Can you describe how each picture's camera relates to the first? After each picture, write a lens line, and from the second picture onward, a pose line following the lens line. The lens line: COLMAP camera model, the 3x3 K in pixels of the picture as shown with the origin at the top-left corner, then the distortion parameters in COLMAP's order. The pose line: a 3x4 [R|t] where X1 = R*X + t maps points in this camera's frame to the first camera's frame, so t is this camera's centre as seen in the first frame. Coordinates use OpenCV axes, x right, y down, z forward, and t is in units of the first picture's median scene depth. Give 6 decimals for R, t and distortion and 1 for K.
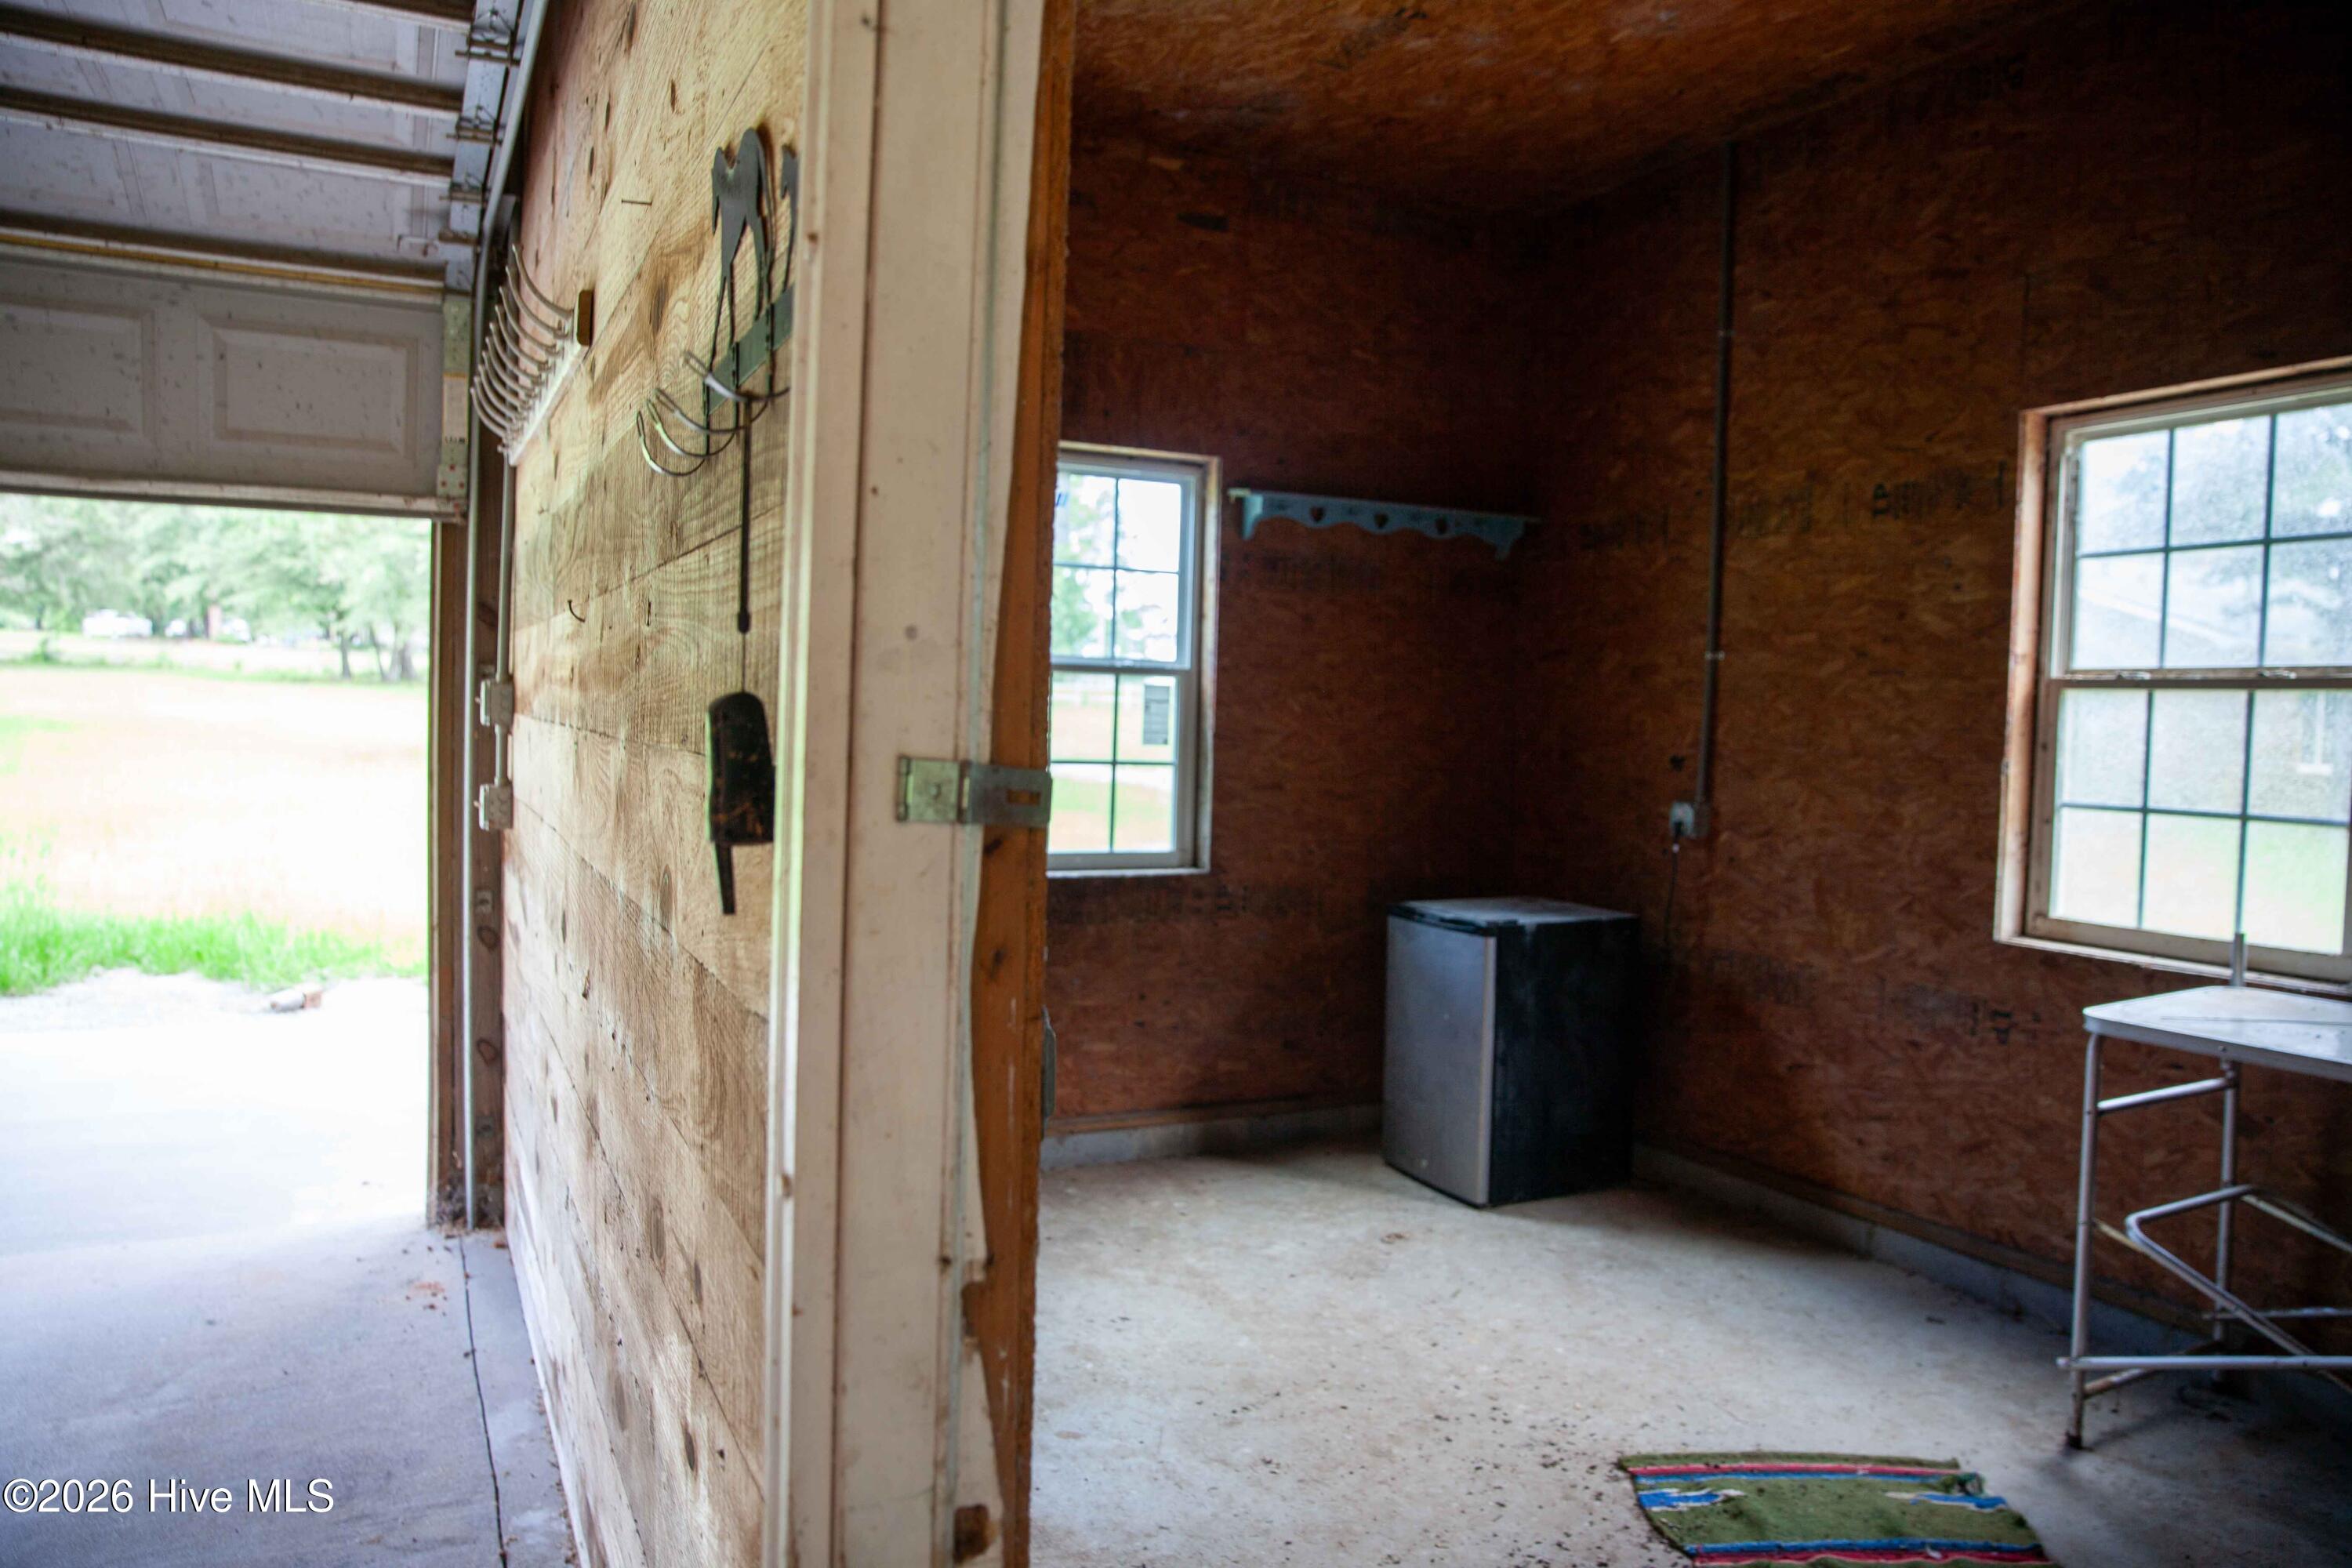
lens RADIAL K [[1617.5, 0, 1167.7], [0, 1617.5, 754.8], [0, 0, 1]] dist [-0.106934, 0.067471]
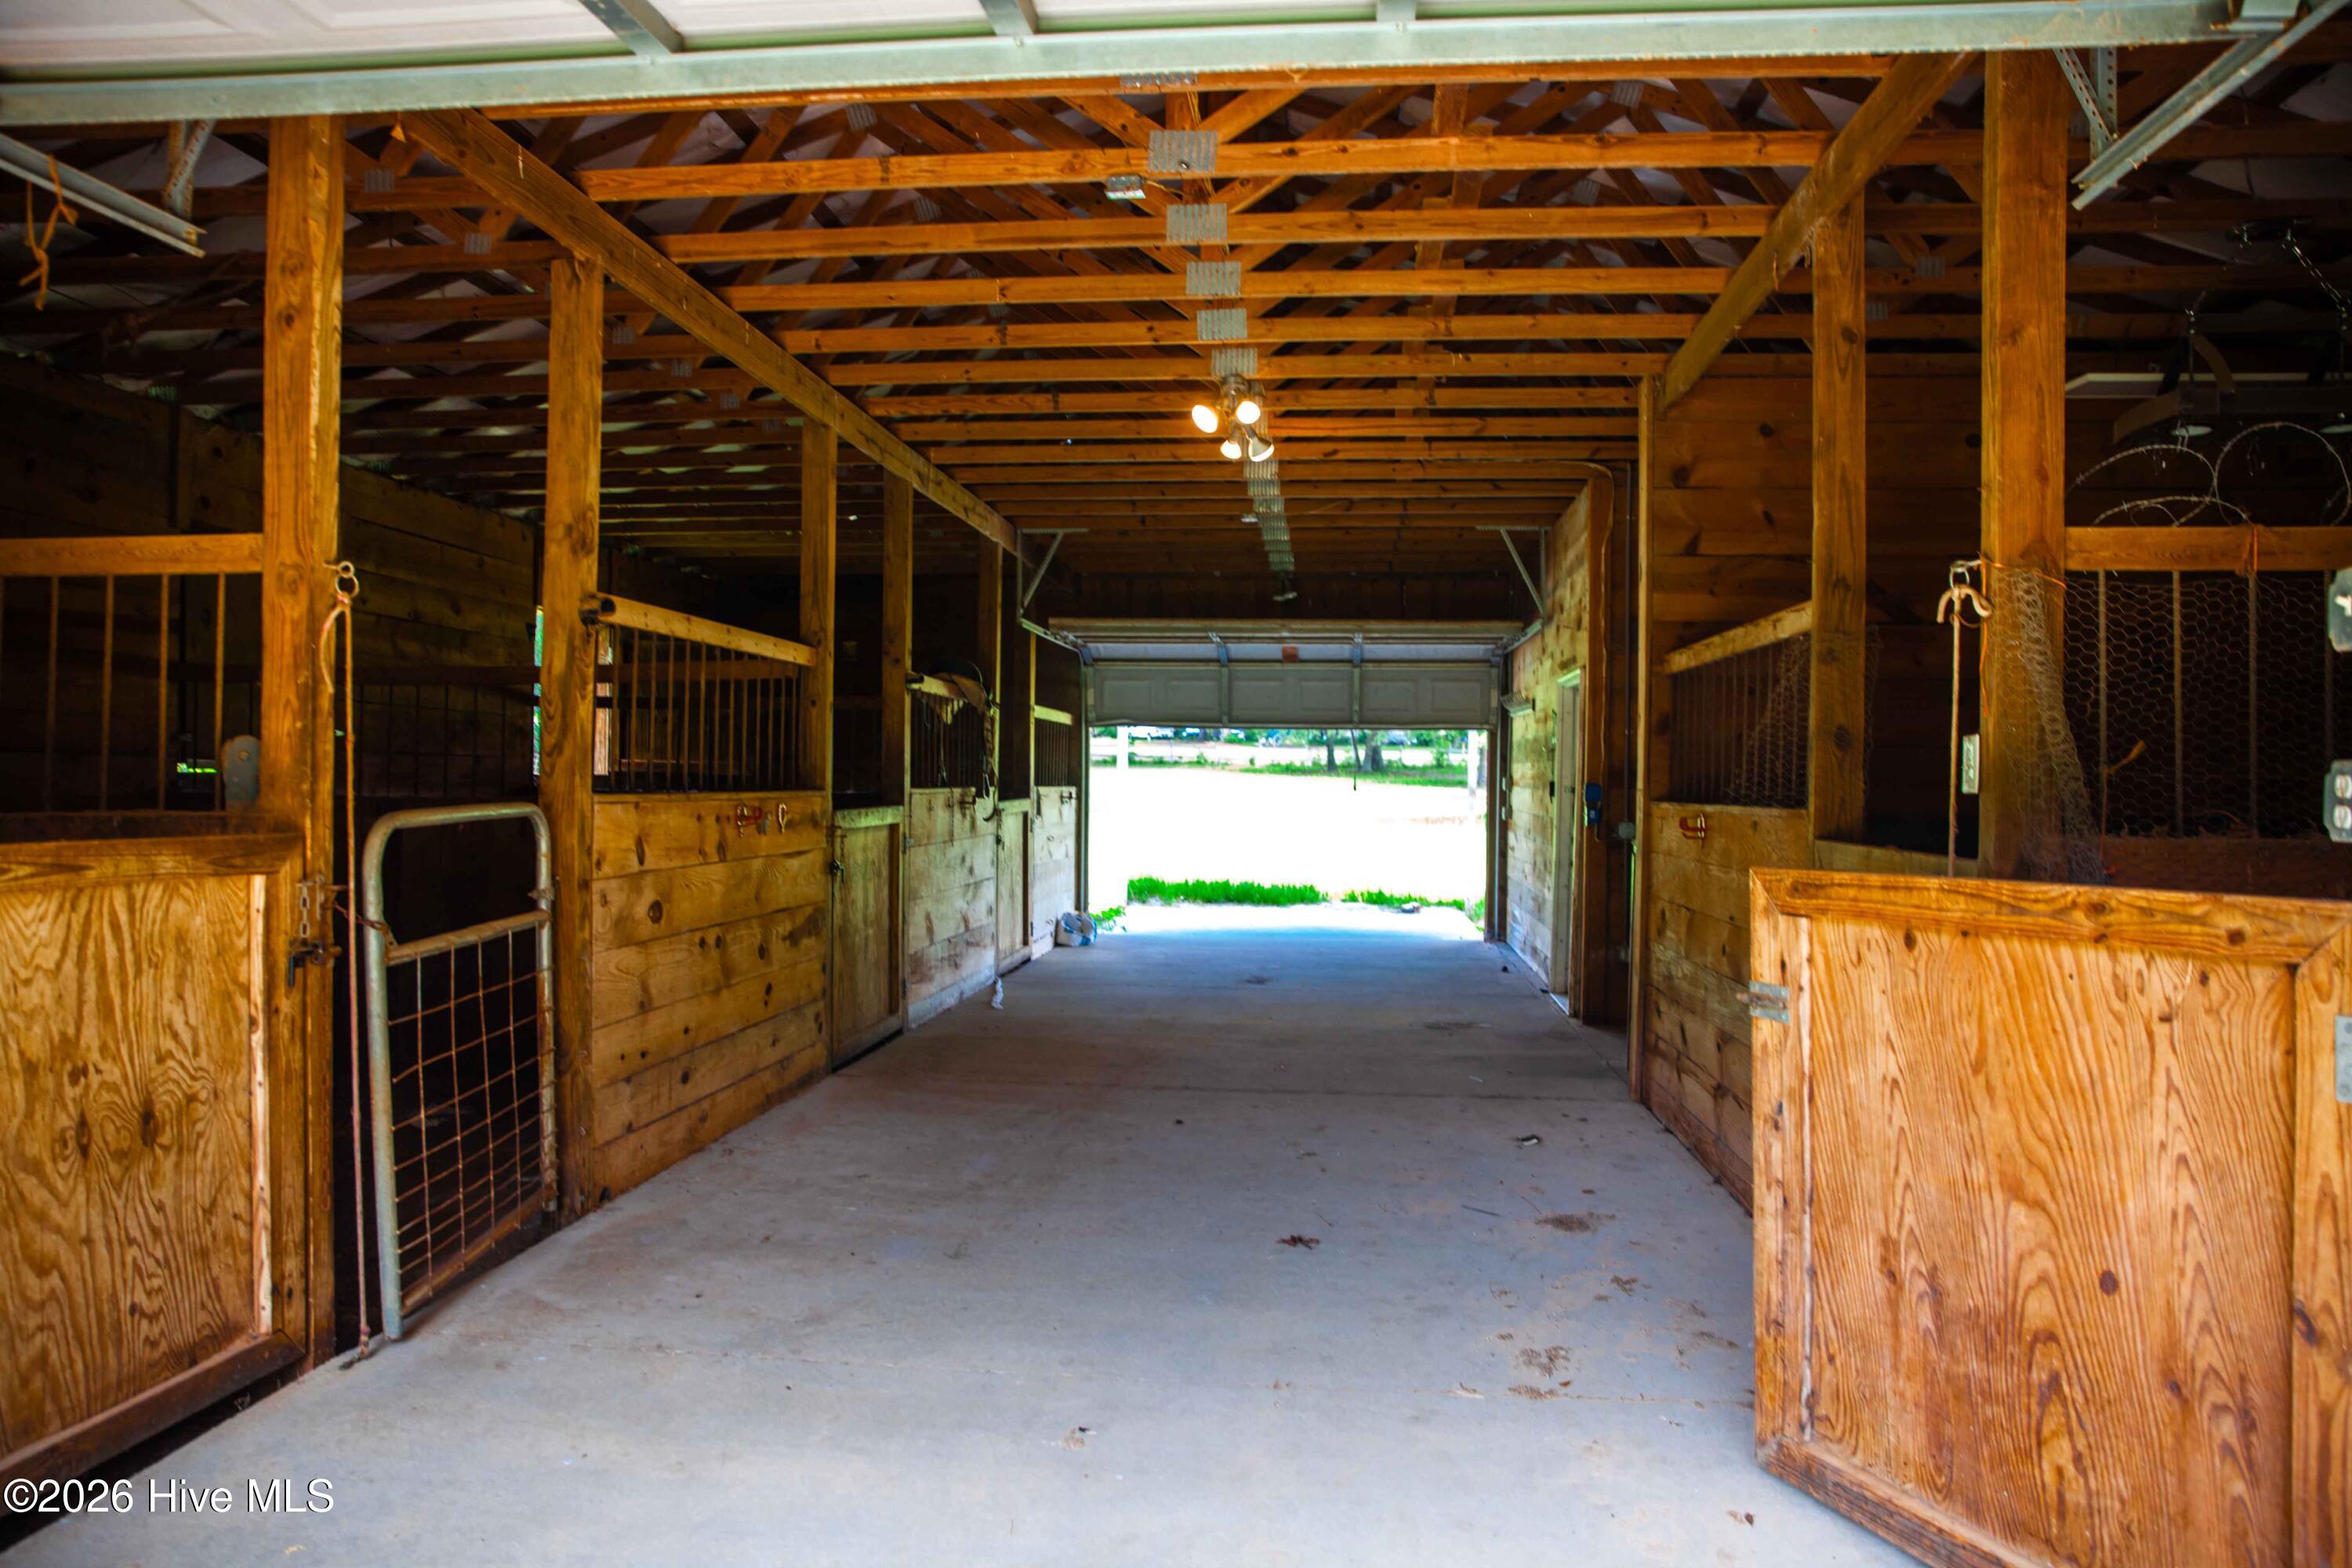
lens RADIAL K [[1617.5, 0, 1167.7], [0, 1617.5, 754.8], [0, 0, 1]] dist [-0.106934, 0.067471]
pose [[0.845908, -0.030386, -0.532463, 0.458889], [0.003785, 0.998693, -0.050979, 0.044442], [0.533316, 0.041109, 0.844917, -1.310711]]
